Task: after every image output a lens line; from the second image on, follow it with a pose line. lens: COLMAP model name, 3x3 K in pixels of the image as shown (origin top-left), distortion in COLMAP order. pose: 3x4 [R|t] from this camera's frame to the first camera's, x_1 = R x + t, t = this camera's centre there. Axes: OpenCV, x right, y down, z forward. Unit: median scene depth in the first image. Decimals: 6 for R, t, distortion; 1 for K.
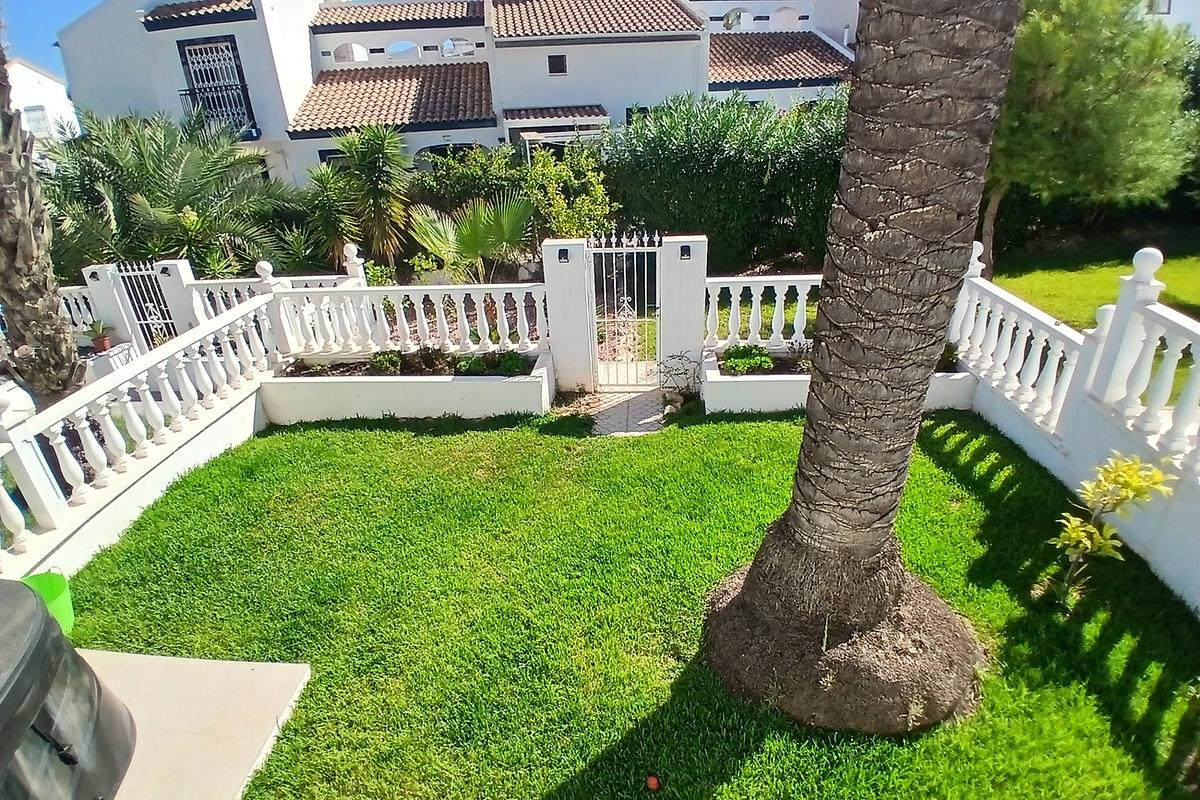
lens RADIAL K [[593.3, 0, 602.5], [0, 593.3, 406.2], [0, 0, 1]] dist [0.007238, -0.044028]
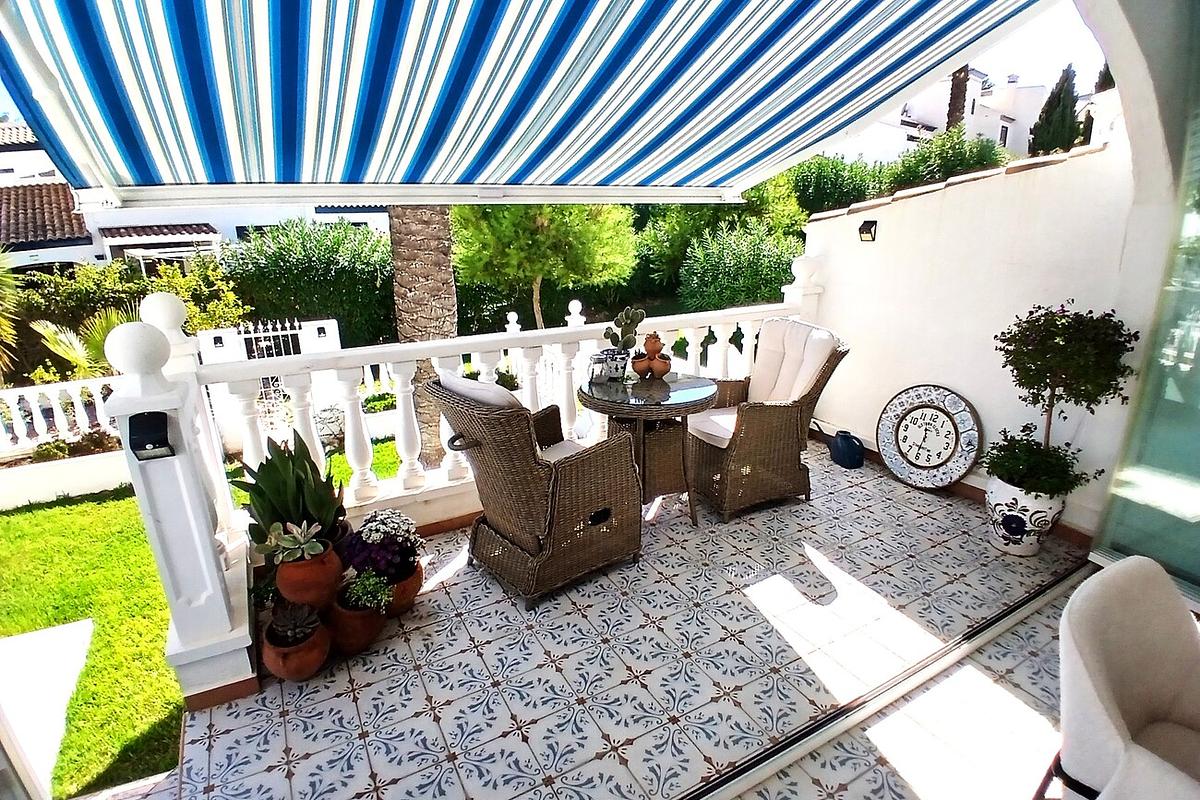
lens RADIAL K [[593.3, 0, 602.5], [0, 593.3, 406.2], [0, 0, 1]] dist [0.007238, -0.044028]
pose [[0.829355, -0.138671, 0.541241, -0.084356], [0.227827, 0.968451, -0.100978, 0.188406], [-0.510163, 0.207056, 0.834783, -0.429000]]
